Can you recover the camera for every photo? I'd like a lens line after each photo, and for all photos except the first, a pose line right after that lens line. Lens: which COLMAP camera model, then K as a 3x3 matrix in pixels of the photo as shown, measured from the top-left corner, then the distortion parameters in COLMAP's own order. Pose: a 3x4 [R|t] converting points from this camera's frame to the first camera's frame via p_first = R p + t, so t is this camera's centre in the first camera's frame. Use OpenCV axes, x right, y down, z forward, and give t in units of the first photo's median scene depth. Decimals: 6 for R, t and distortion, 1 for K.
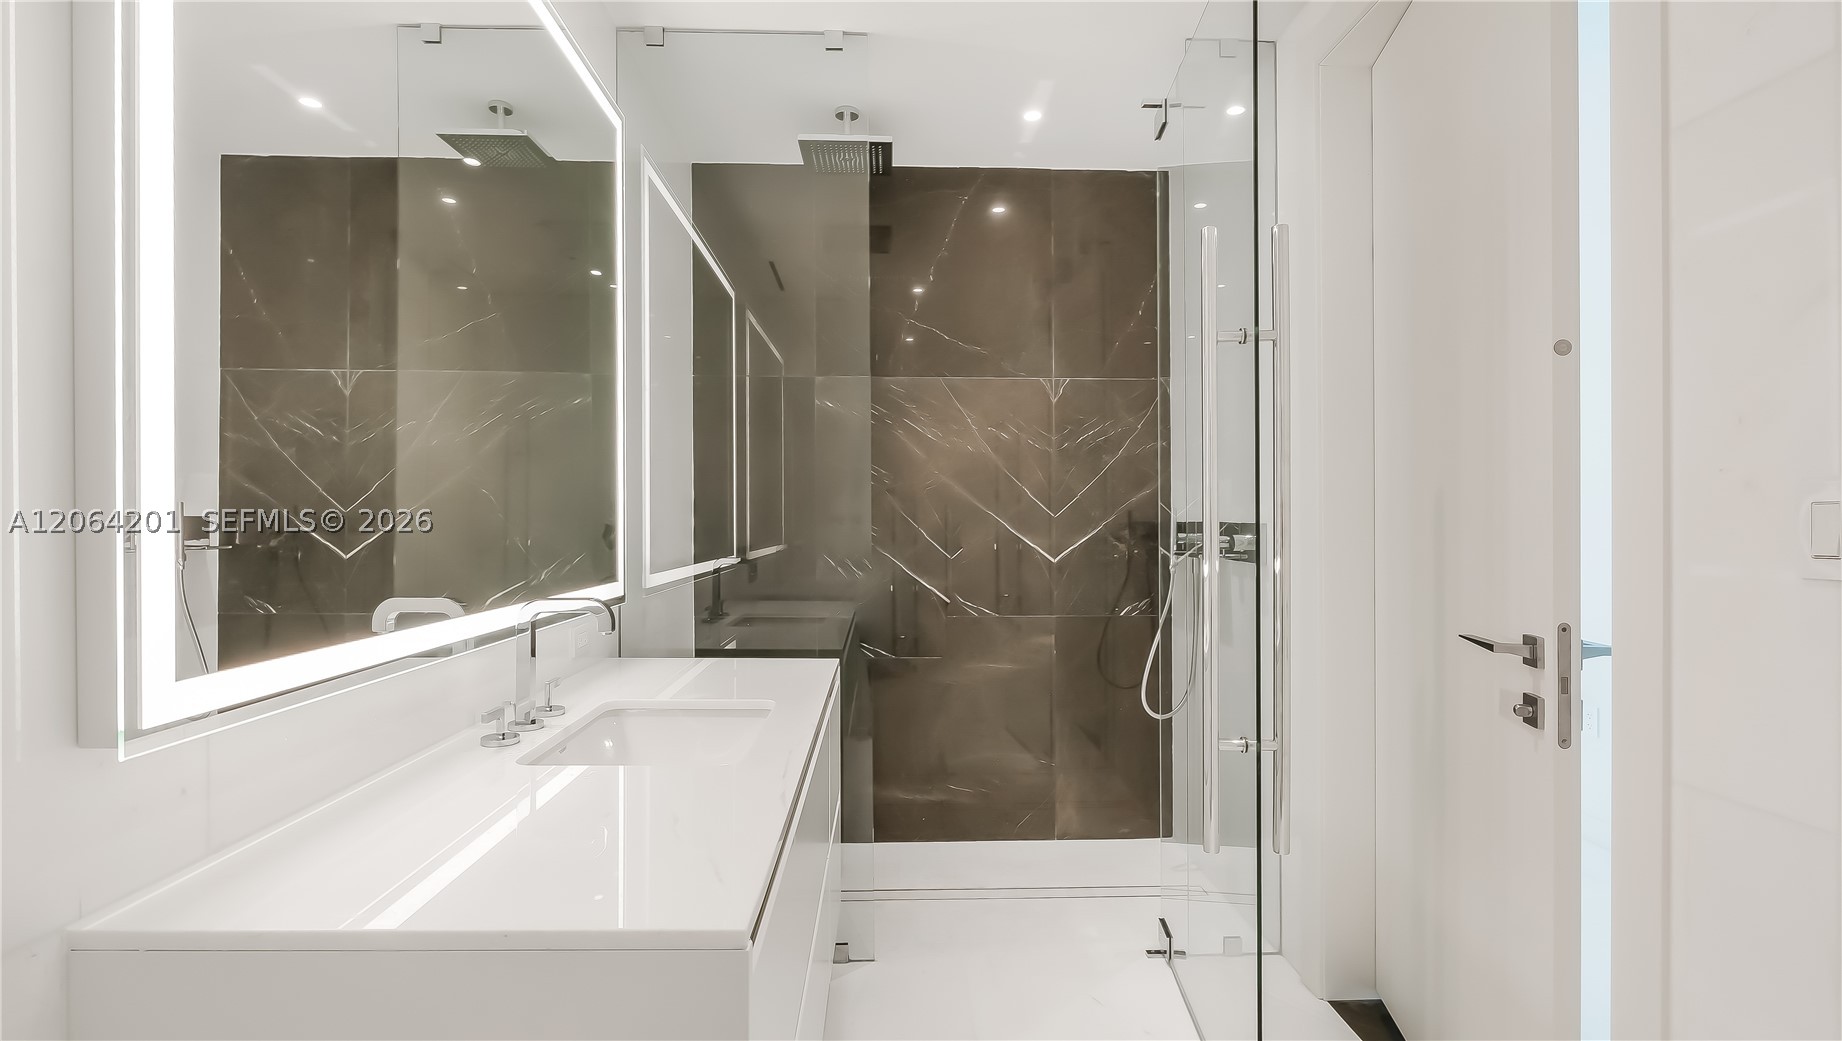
lens RADIAL K [[876.2, 0, 934.9], [0, 876.2, 511.1], [0, 0, 1]] dist [-0.002512, 0.001076]
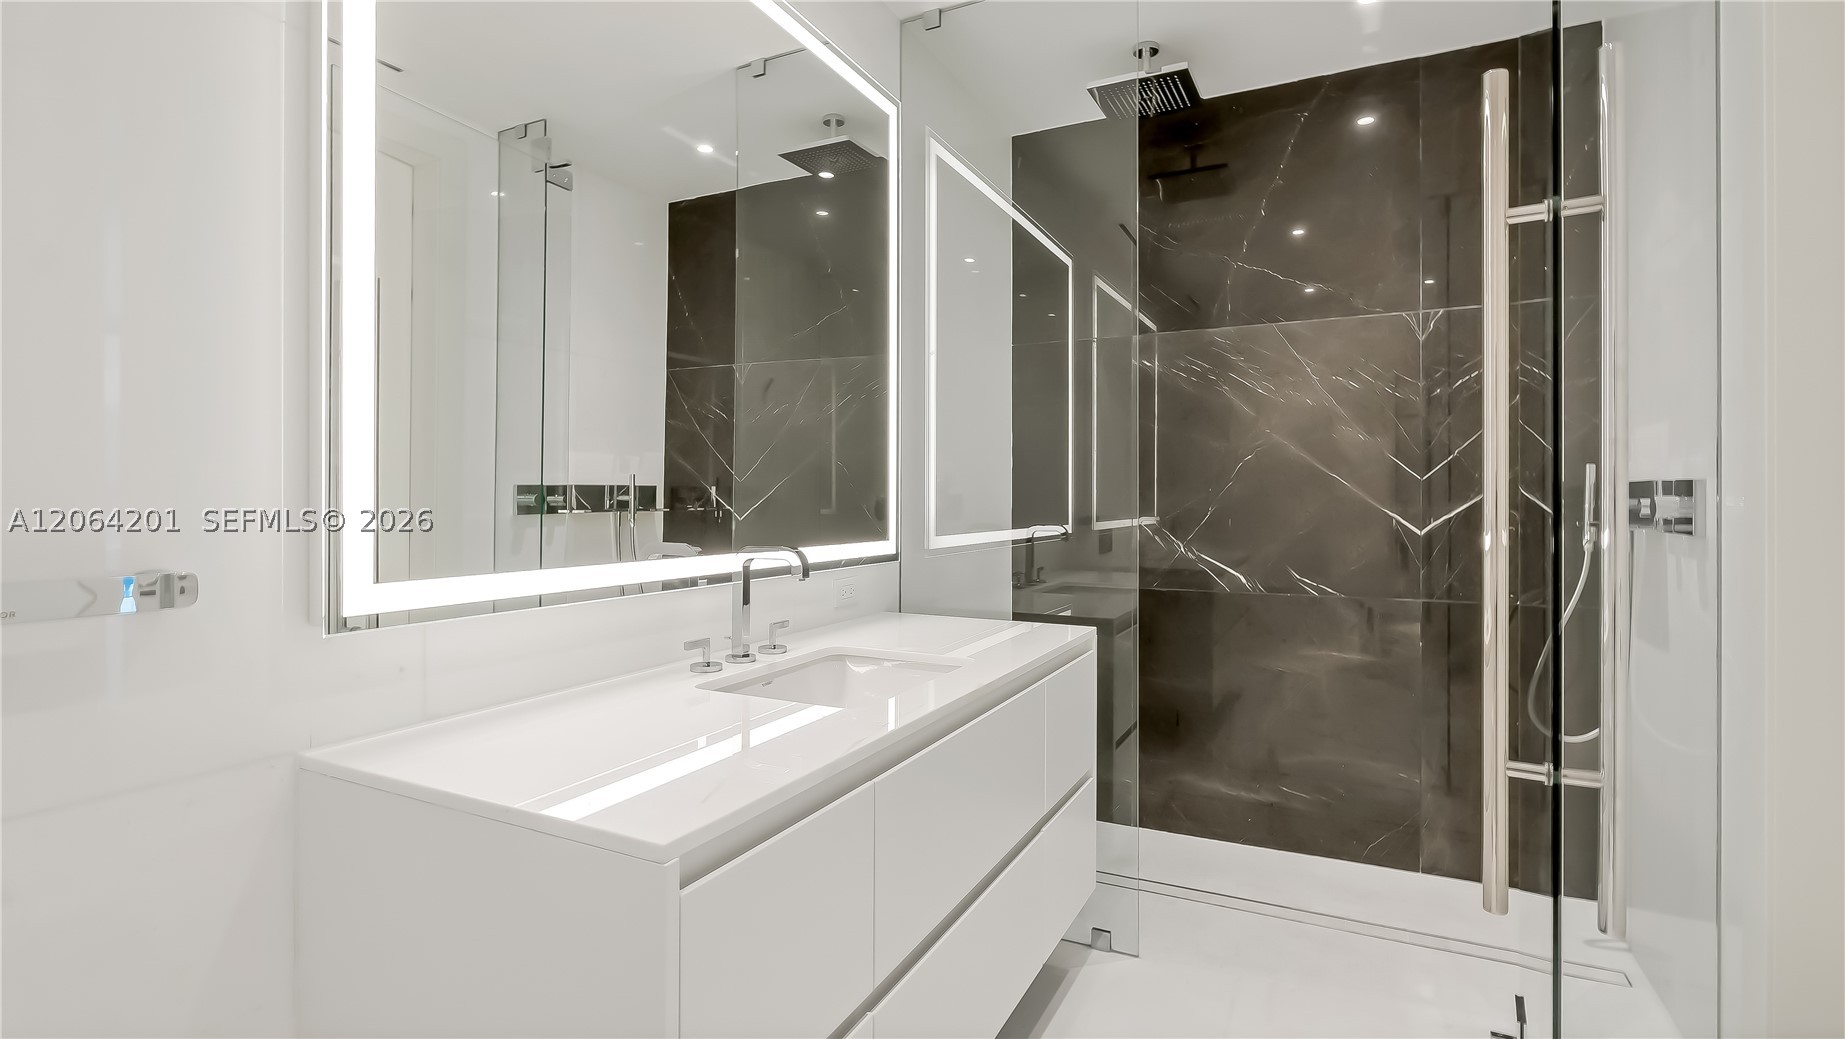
lens RADIAL K [[872.5, 0, 923.9], [0, 872.5, 492.0], [0, 0, 1]] dist [-0.001494, -0.000334]
pose [[0.873500, -0.003606, -0.486811, 0.130825], [0.005327, 0.999983, 0.002151, 0.014063], [0.486796, -0.004472, 0.873504, 0.062283]]
